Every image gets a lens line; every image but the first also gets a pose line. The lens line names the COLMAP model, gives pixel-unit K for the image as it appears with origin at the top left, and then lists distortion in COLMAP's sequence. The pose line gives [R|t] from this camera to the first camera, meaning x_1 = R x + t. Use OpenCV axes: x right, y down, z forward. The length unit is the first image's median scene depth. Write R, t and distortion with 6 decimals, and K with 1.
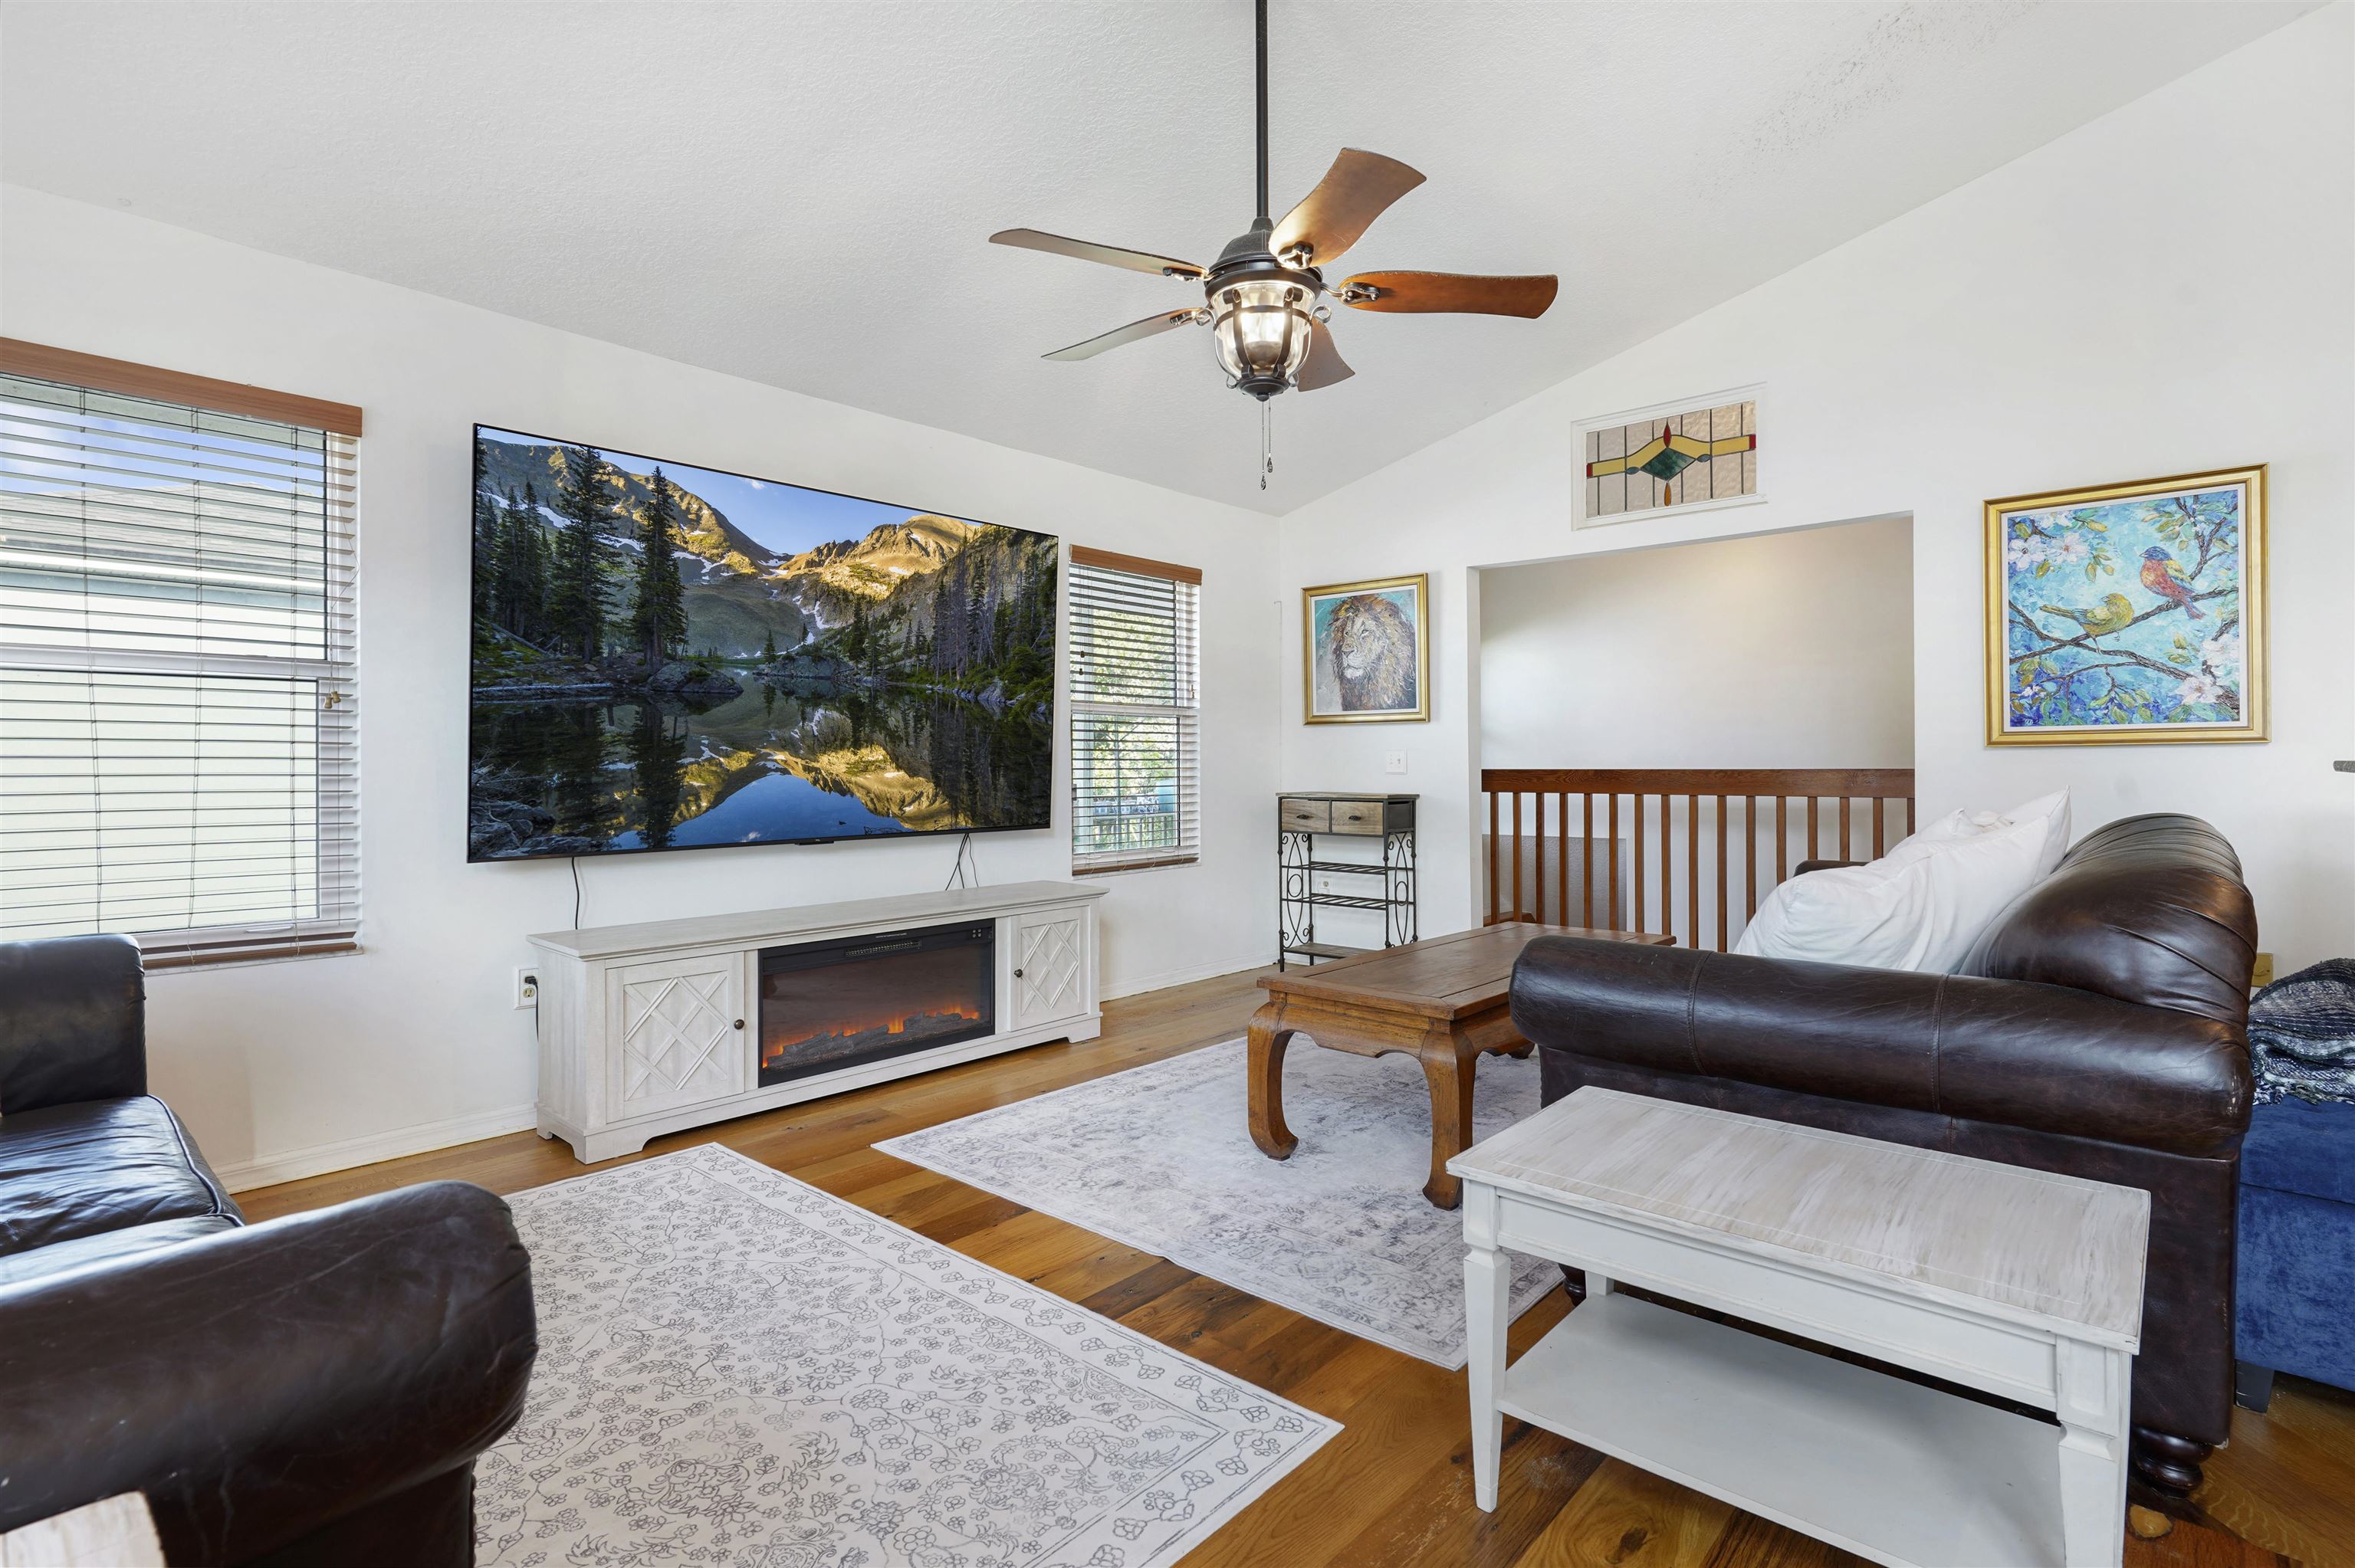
lens RADIAL K [[1139.5, 0, 1171.0], [0, 1139.5, 752.6], [0, 0, 1]] dist [-0.000220, 0.000874]
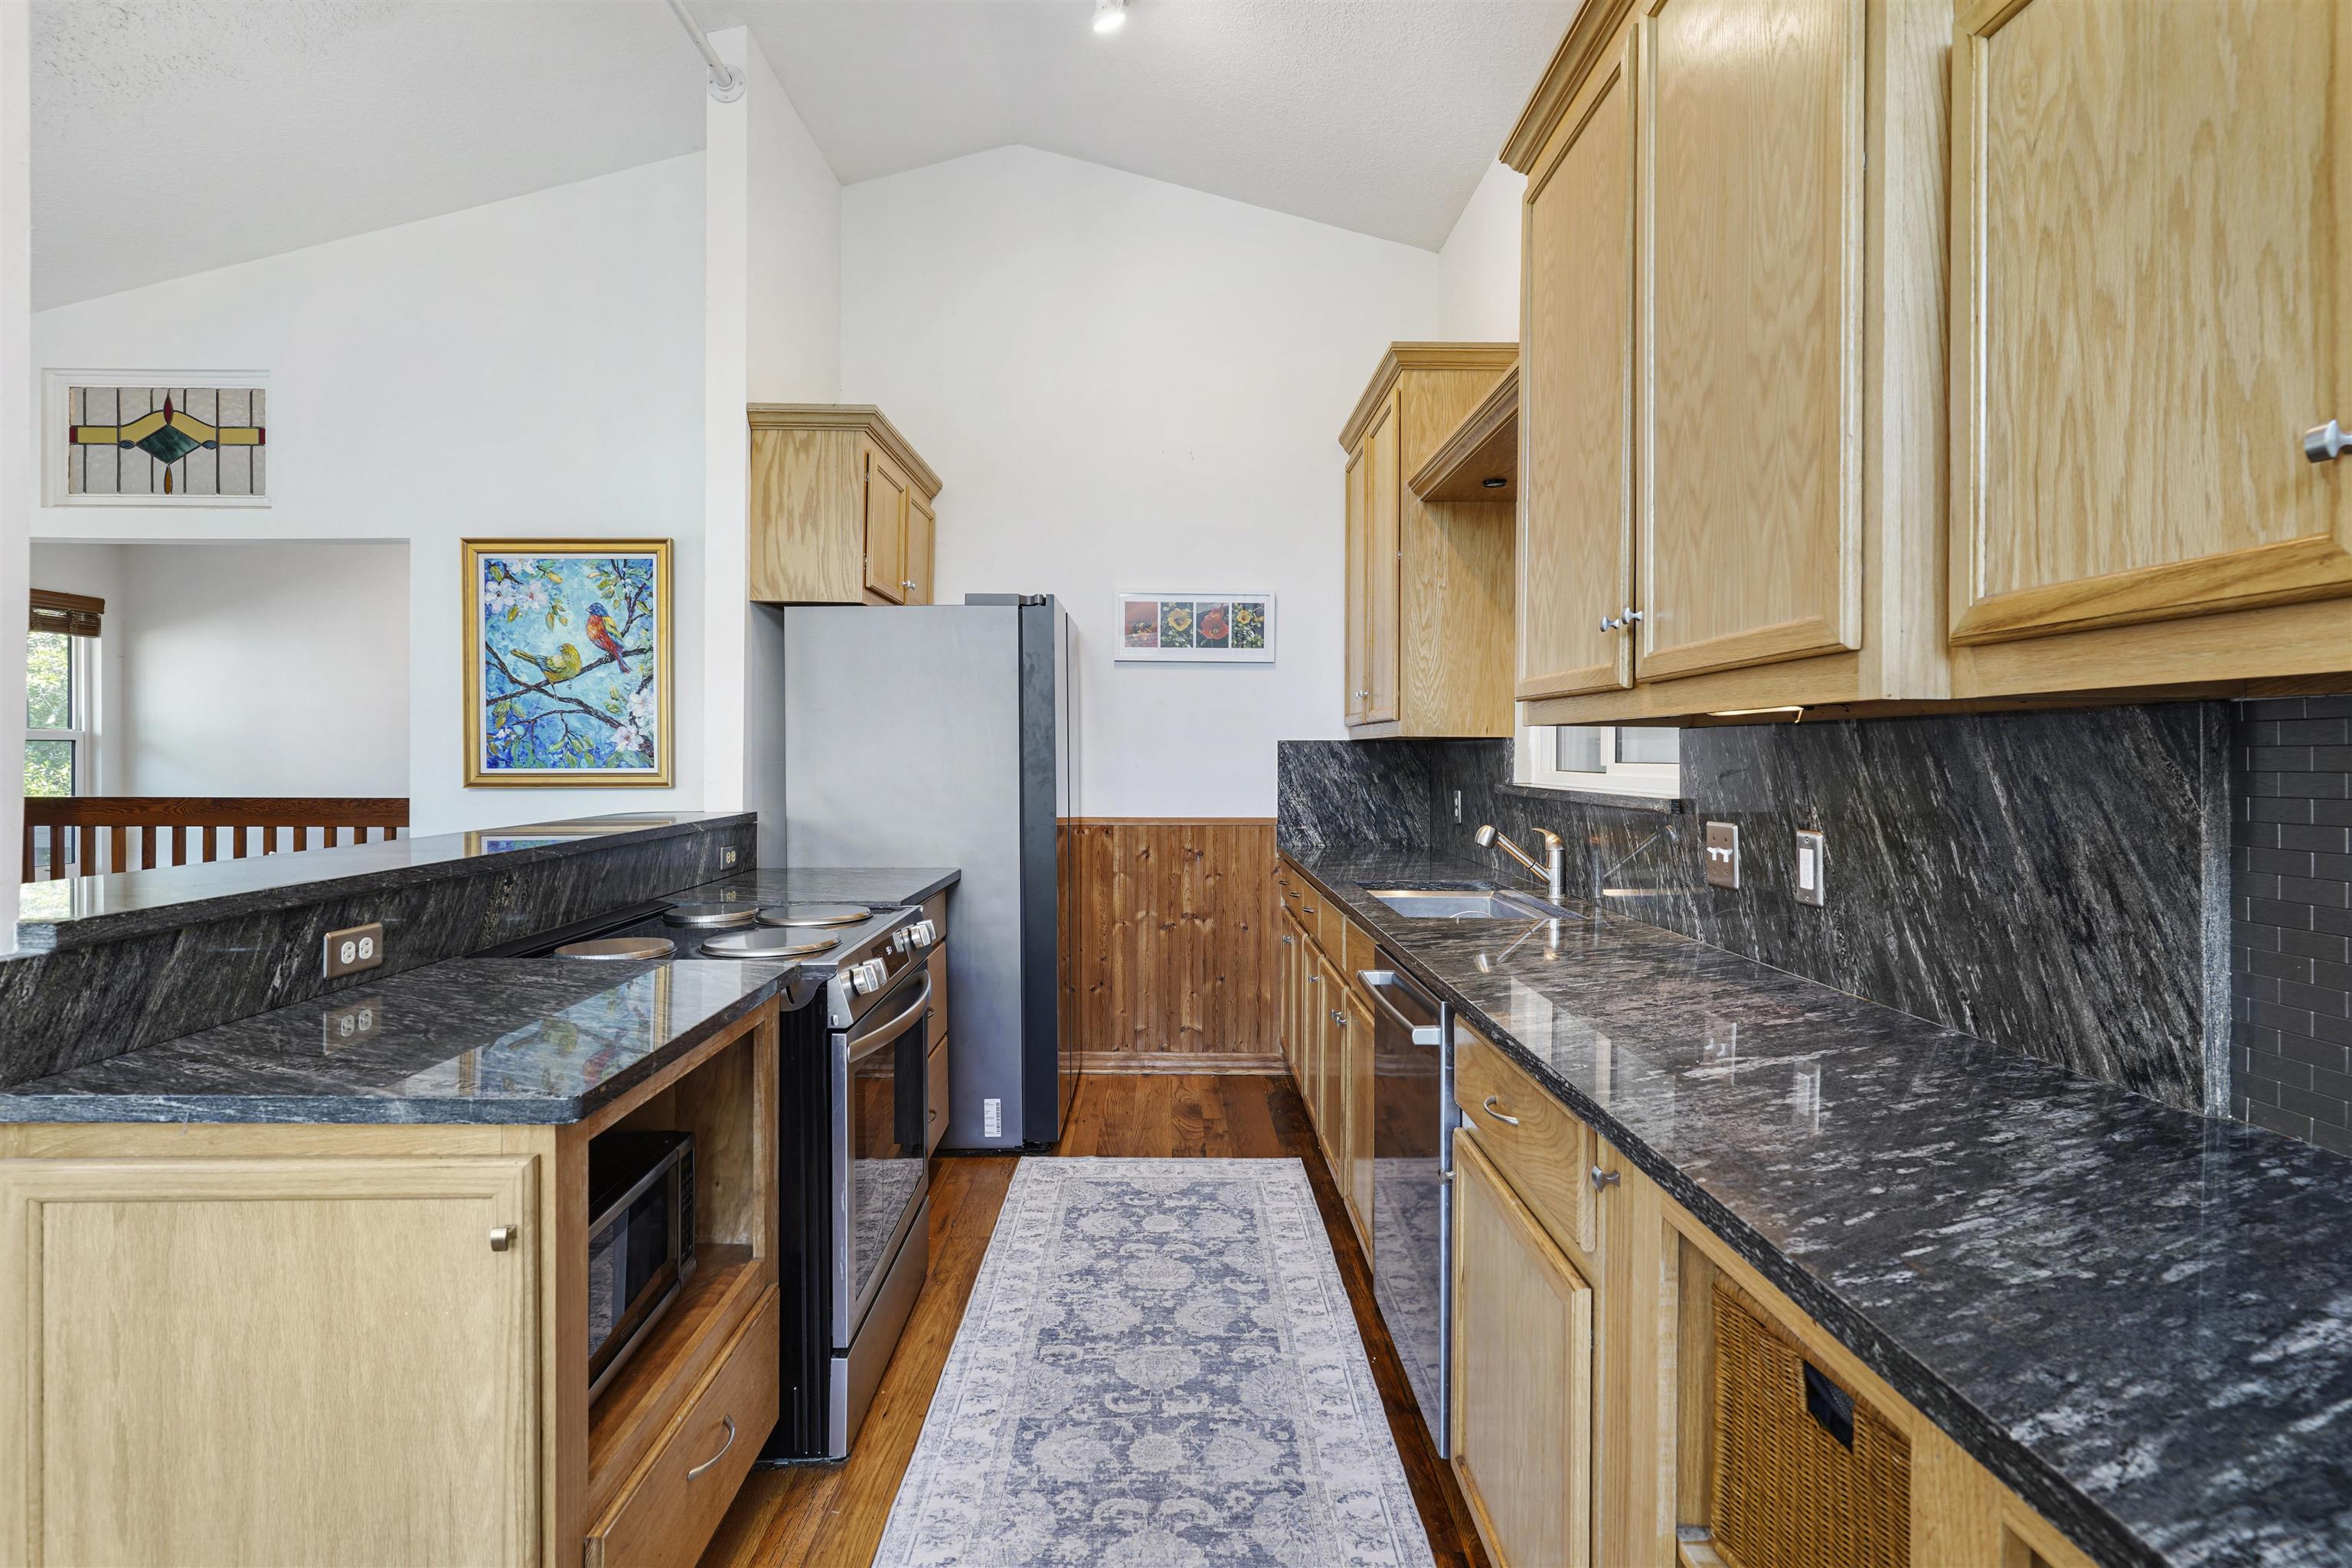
lens RADIAL K [[1150.0, 0, 1174.5], [0, 1150.0, 773.9], [0, 0, 1]] dist [-0.008807, 0.005936]
pose [[0.742421, -0.006890, 0.669898, 0.542279], [-0.013888, 0.999574, 0.025672, -0.055364], [-0.669789, -0.028363, 0.742009, -0.165750]]
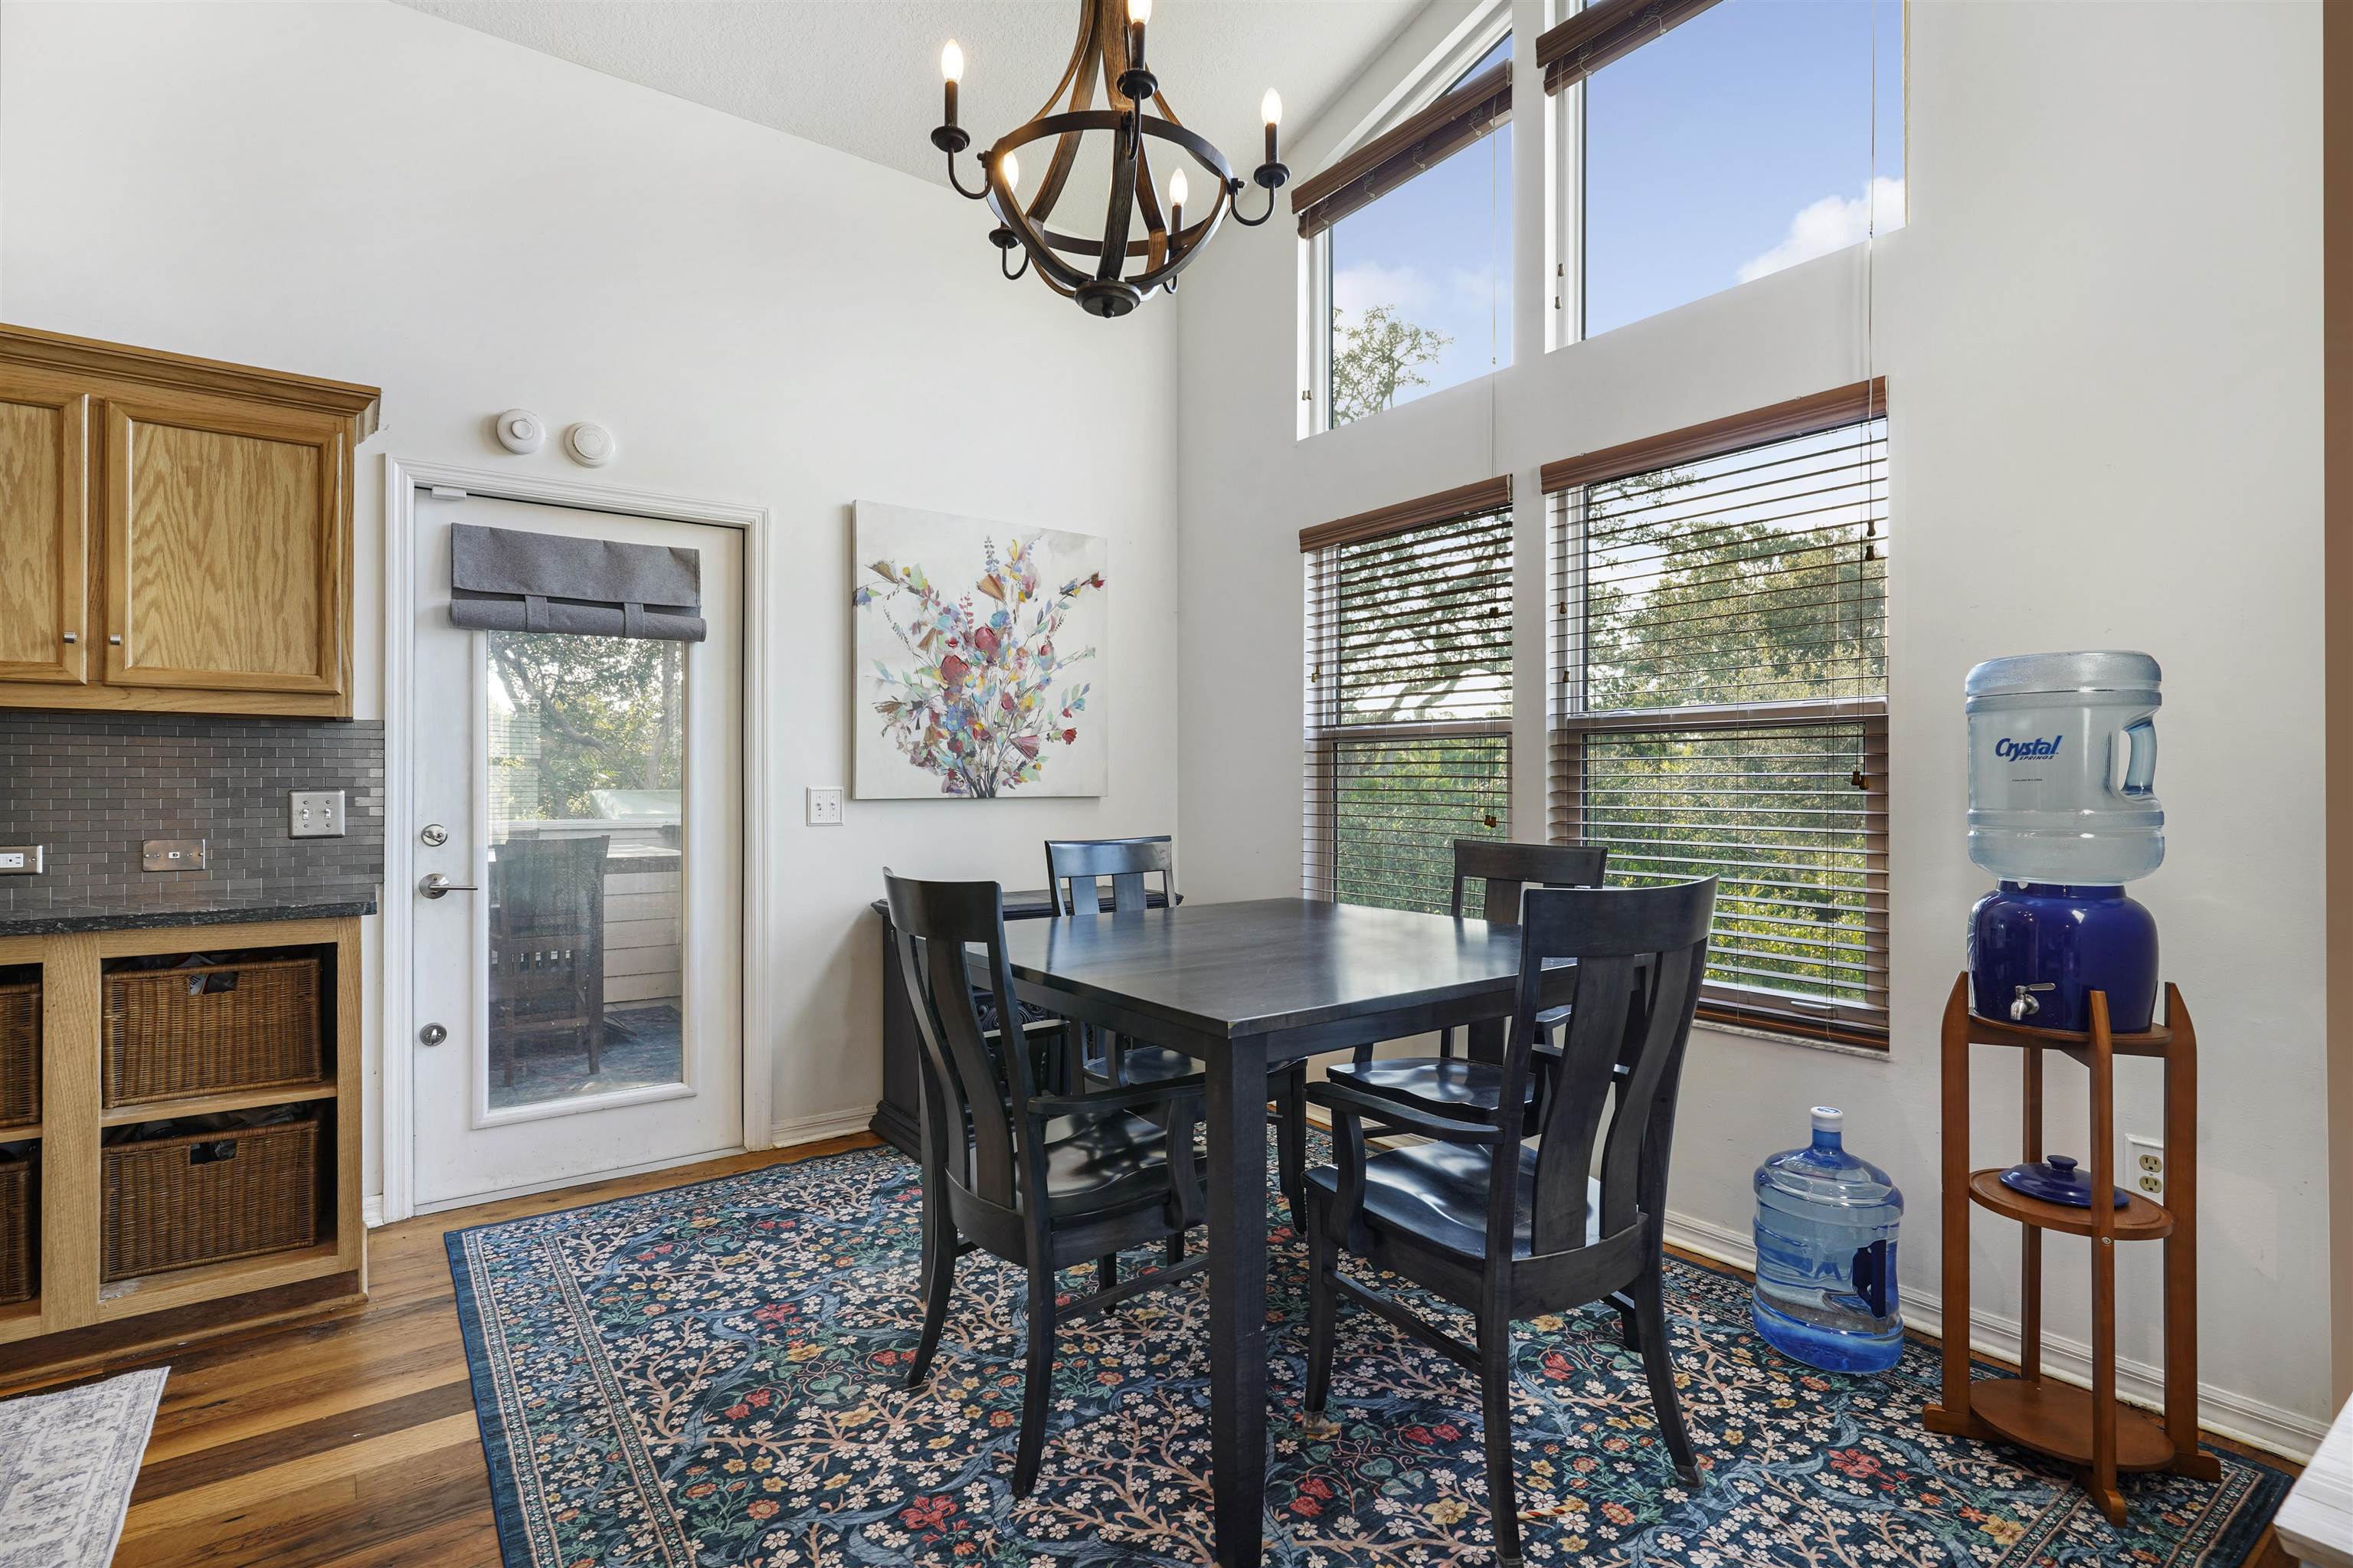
lens RADIAL K [[1136.4, 0, 1176.5], [0, 1136.4, 784.0], [0, 0, 1]] dist [-0.000879, -0.000205]
pose [[-0.978513, -0.000835, 0.206182, 0.082334], [-0.004068, 0.999875, -0.015258, -0.021000], [-0.206143, -0.015769, -0.978395, 0.349335]]
